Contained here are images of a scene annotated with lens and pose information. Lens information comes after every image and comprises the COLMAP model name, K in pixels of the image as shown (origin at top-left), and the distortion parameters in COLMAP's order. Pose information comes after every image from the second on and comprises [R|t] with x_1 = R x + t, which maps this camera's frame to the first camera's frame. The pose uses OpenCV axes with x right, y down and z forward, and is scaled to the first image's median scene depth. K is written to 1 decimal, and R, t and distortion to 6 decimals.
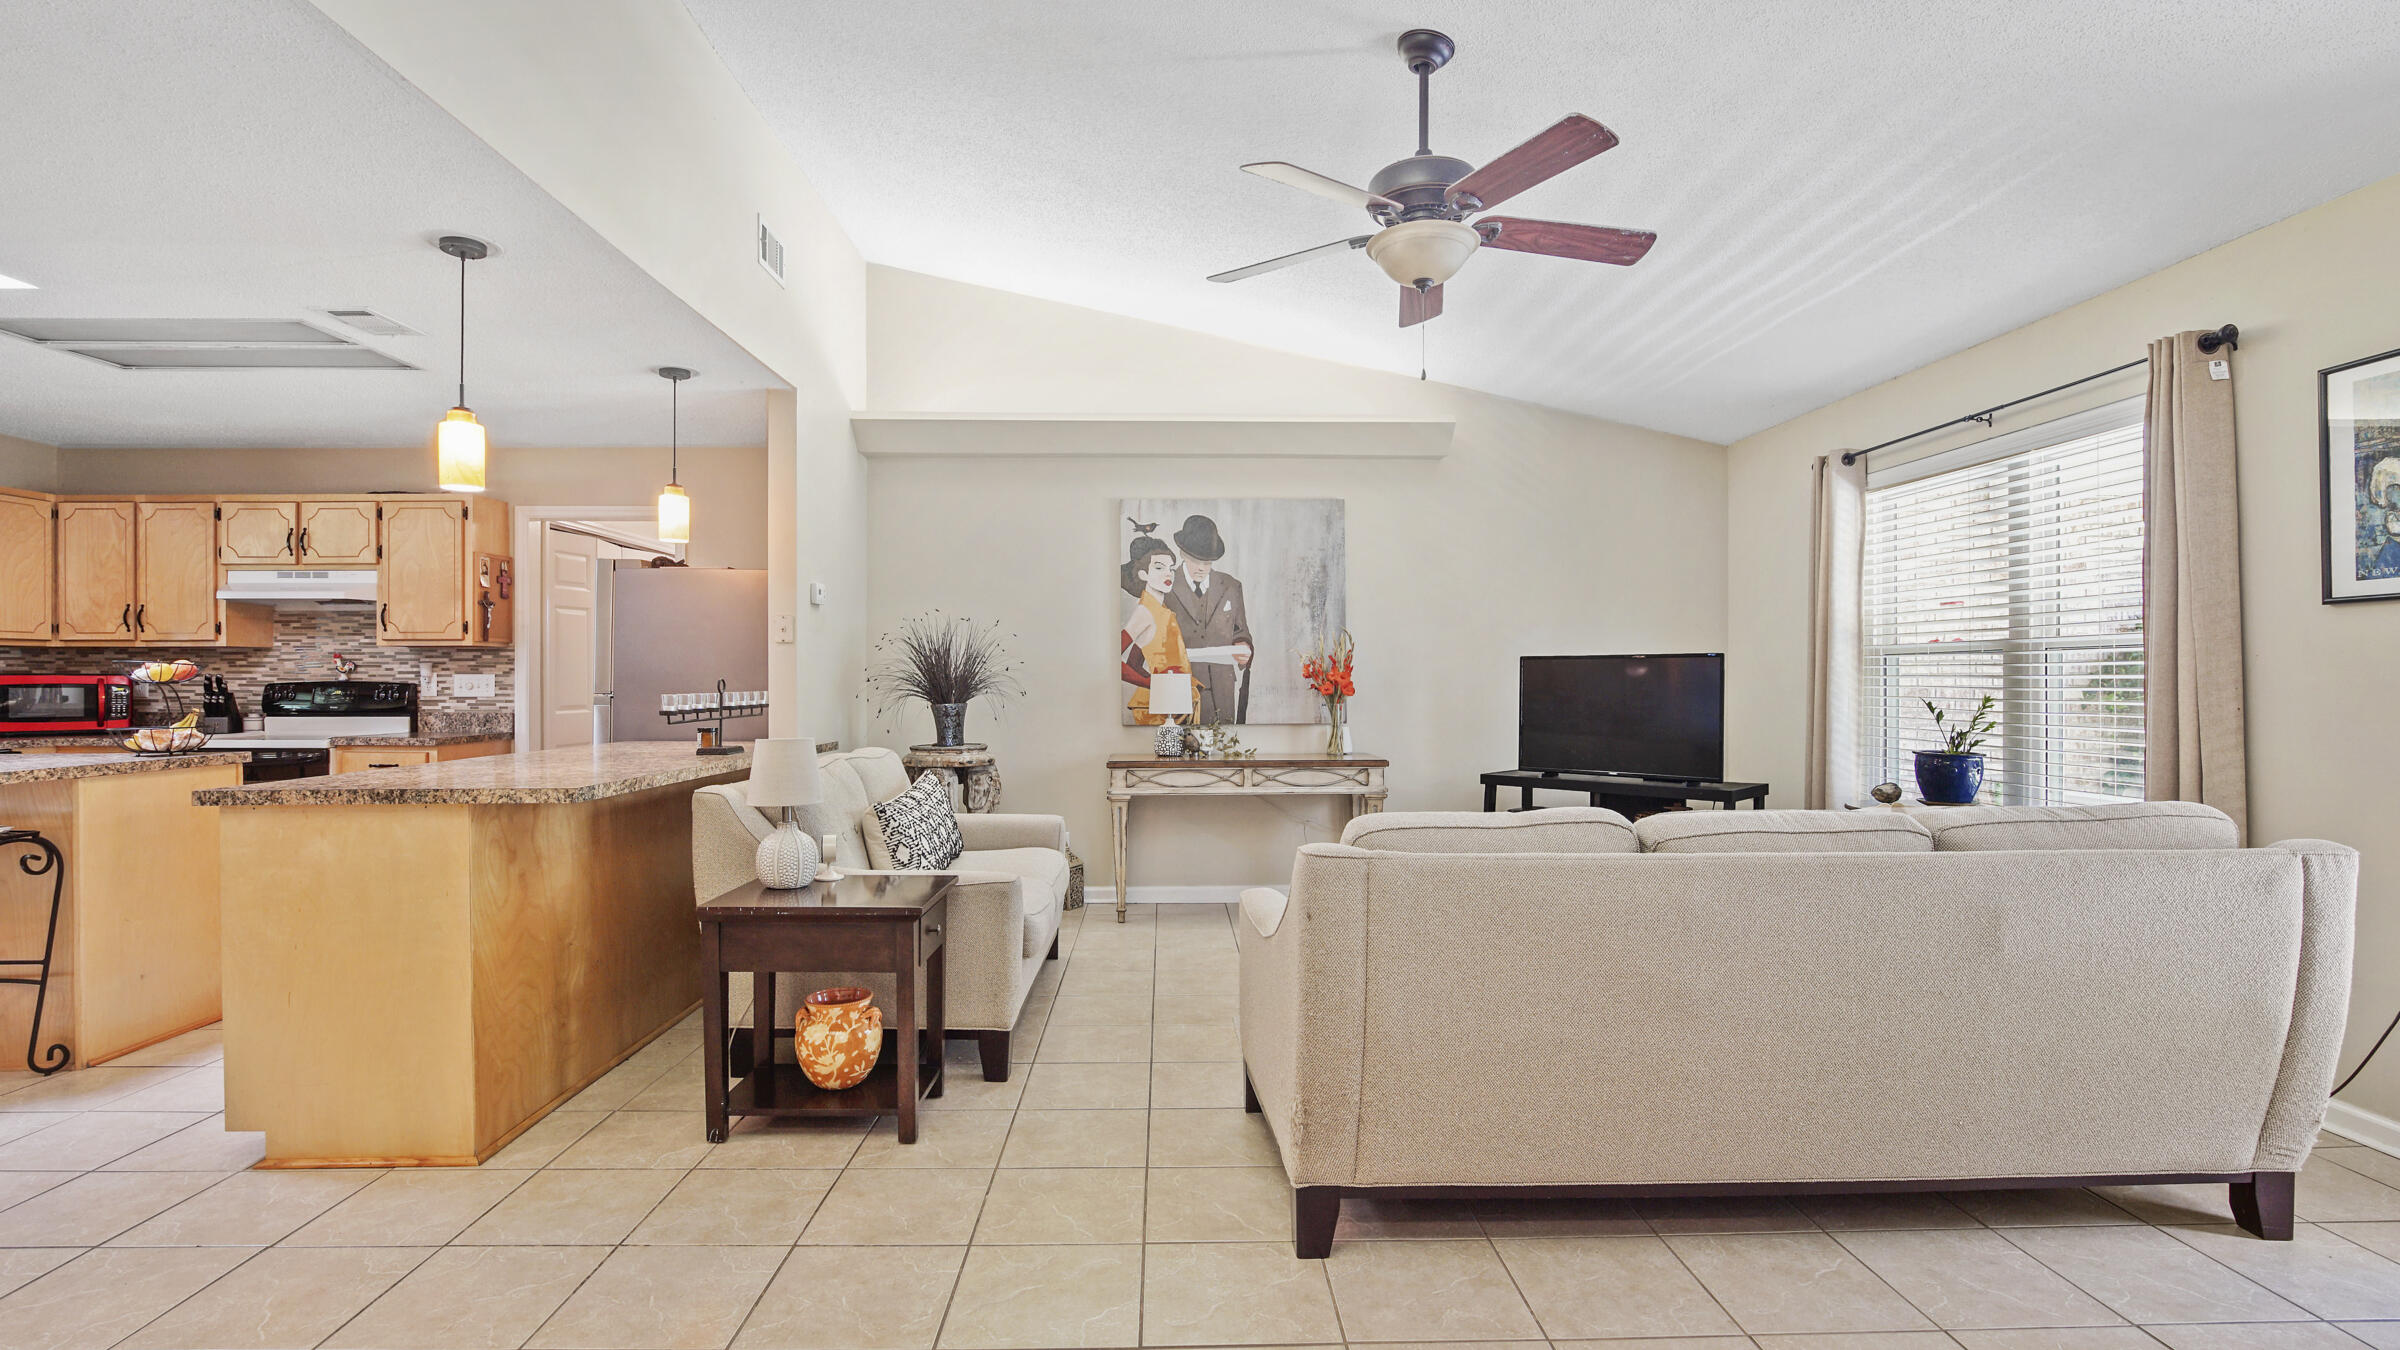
lens RADIAL K [[1083.0, 0, 1188.3], [0, 1083.0, 682.6], [0, 0, 1]] dist [-0.015317, 0.001974]
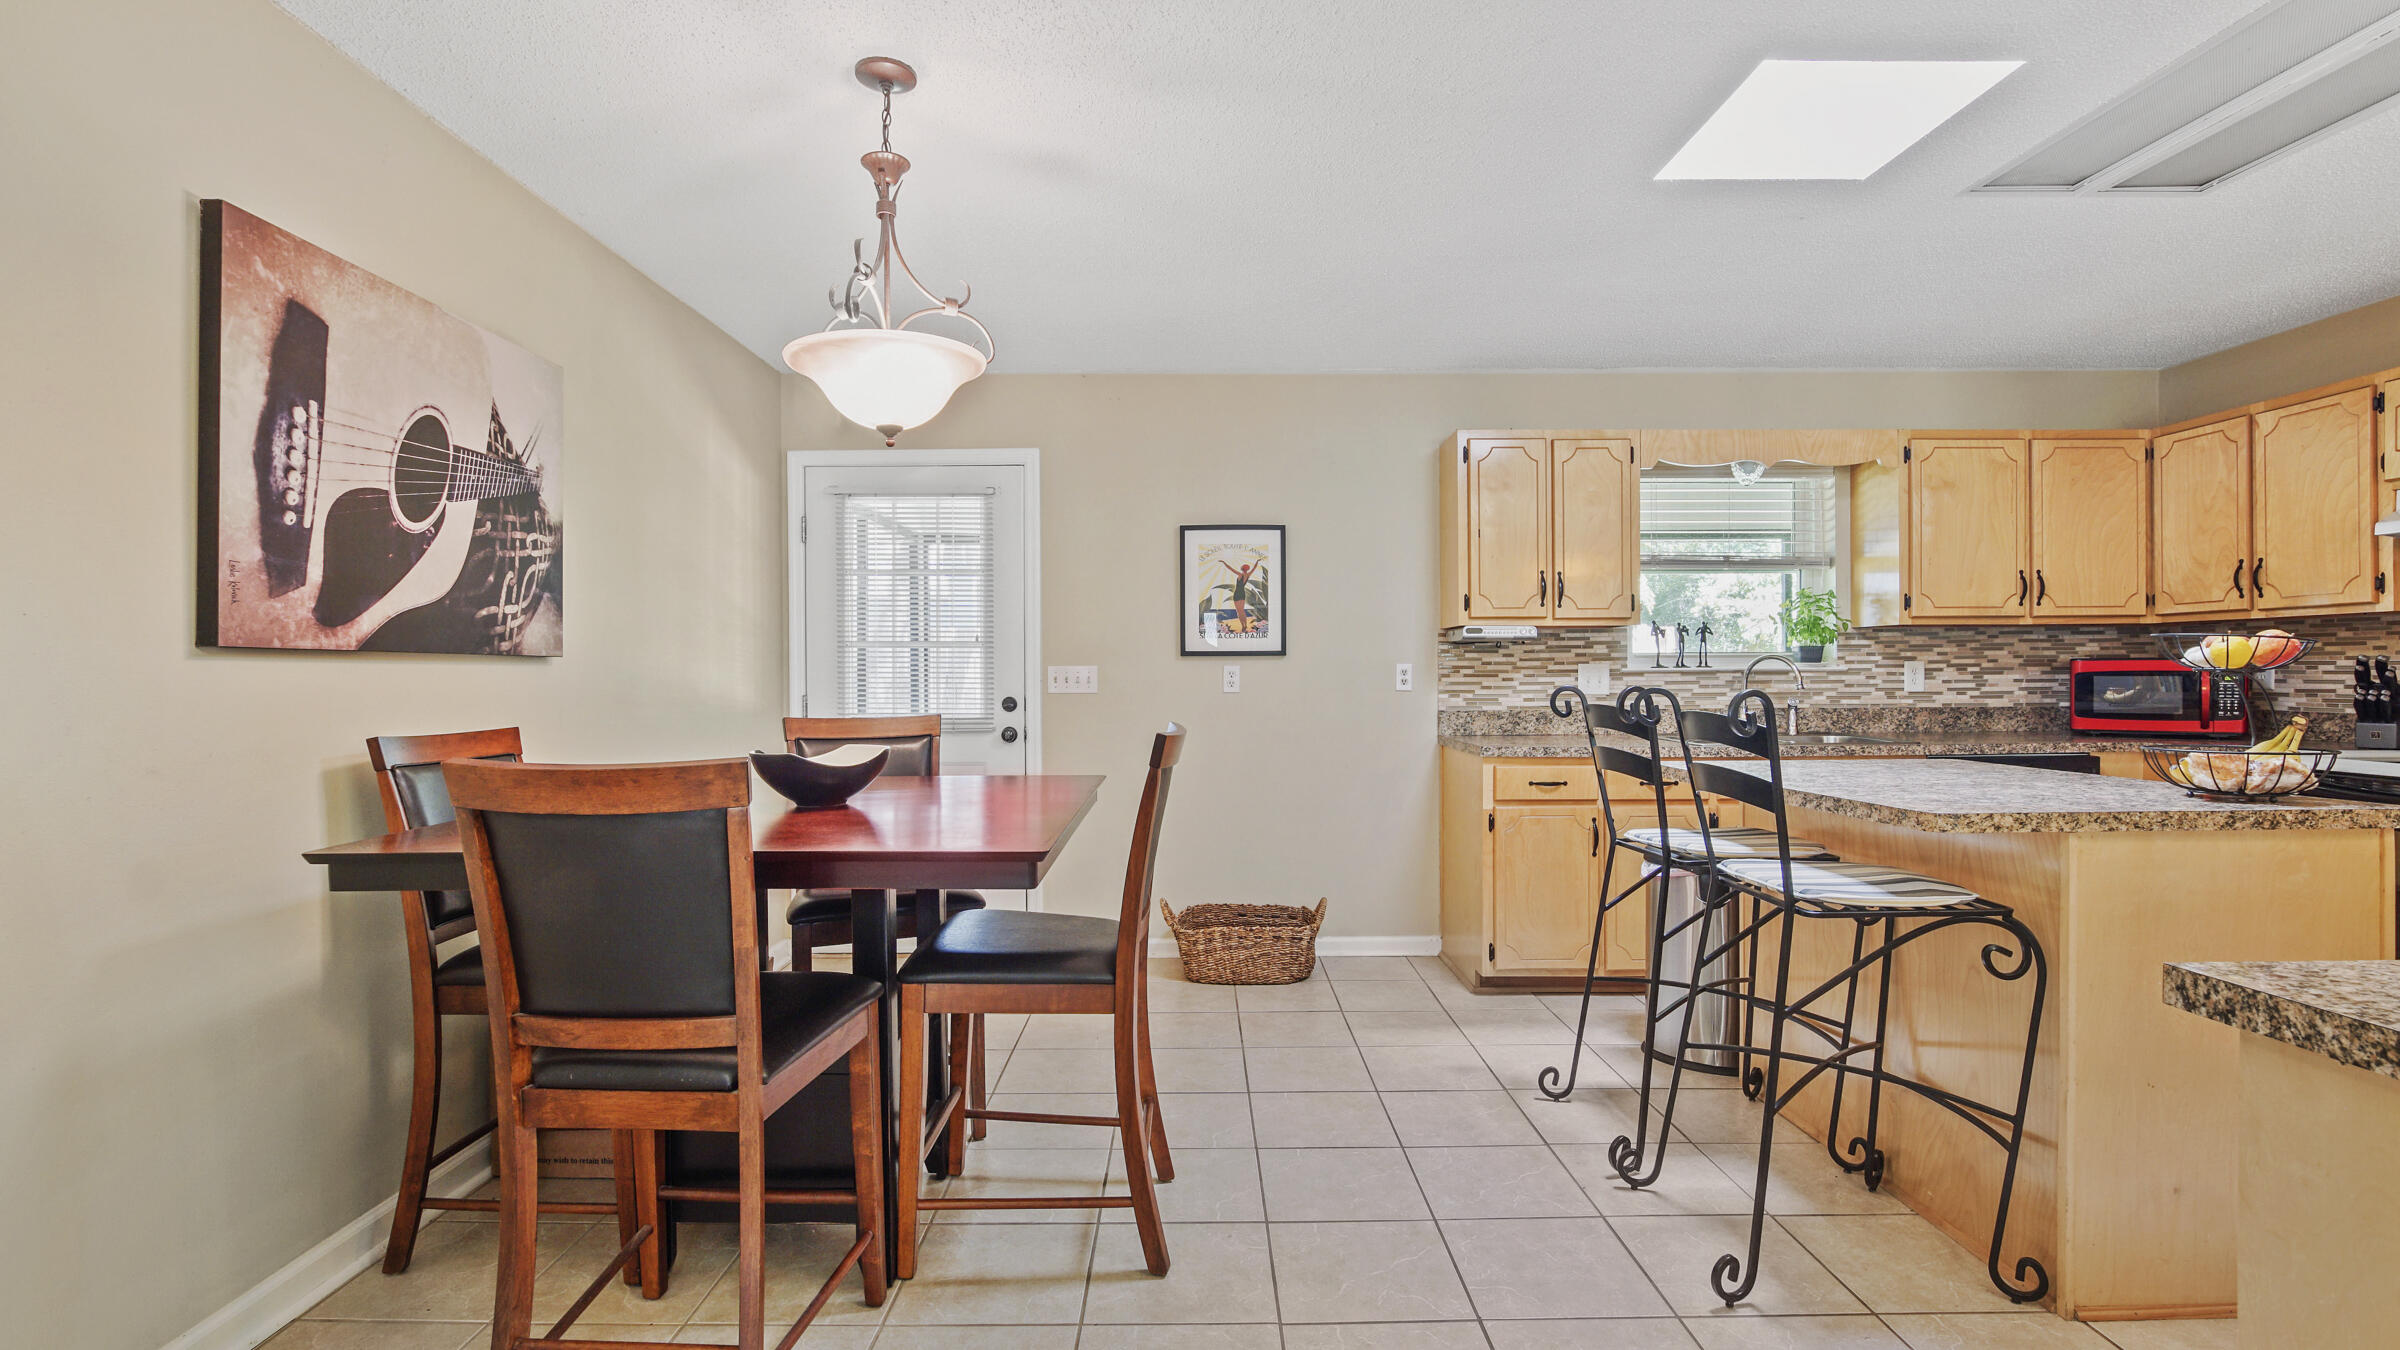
lens RADIAL K [[1083.0, 0, 1161.9], [0, 1083.0, 680.3], [0, 0, 1]] dist [-0.015317, 0.001974]
pose [[-0.037412, 0.008537, -0.999263, -0.248666], [0.003833, 0.999957, 0.008400, -0.001265], [0.999293, -0.003516, -0.037443, 0.303393]]
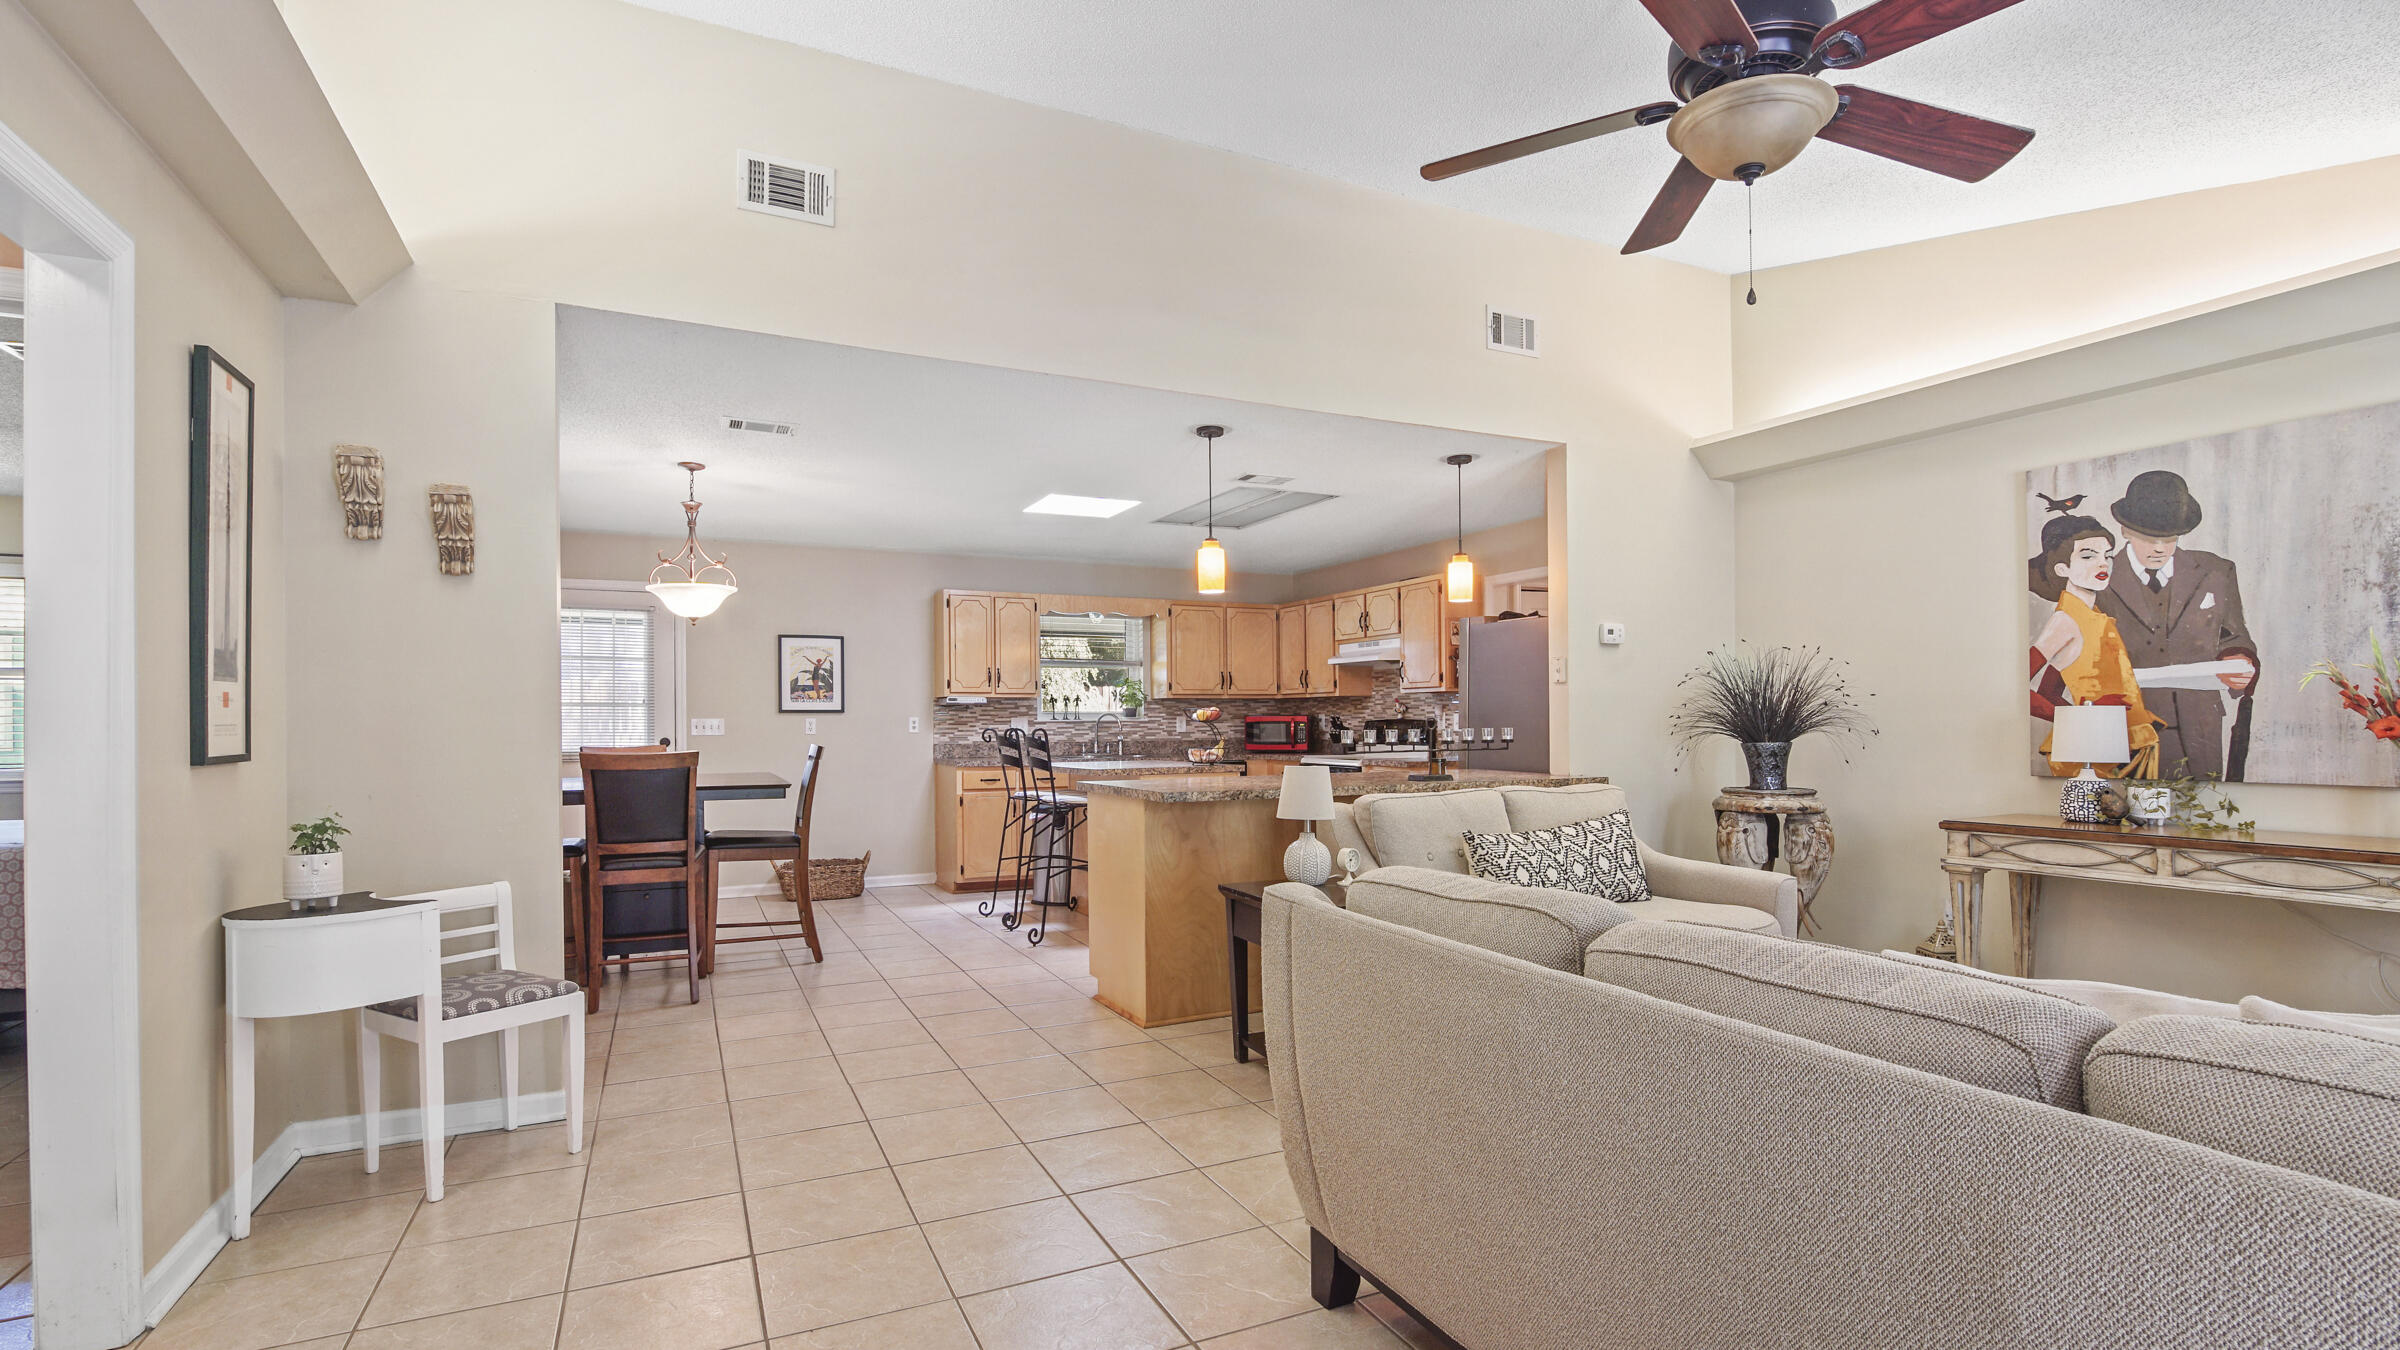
lens RADIAL K [[1083.0, 0, 1208.0], [0, 1083.0, 724.2], [0, 0, 1]] dist [-0.015317, 0.001974]
pose [[0.436289, 0.001679, -0.899805, 0.374039], [0.004044, 0.999985, 0.003826, -0.001157], [0.899797, -0.005308, 0.436276, 0.183204]]
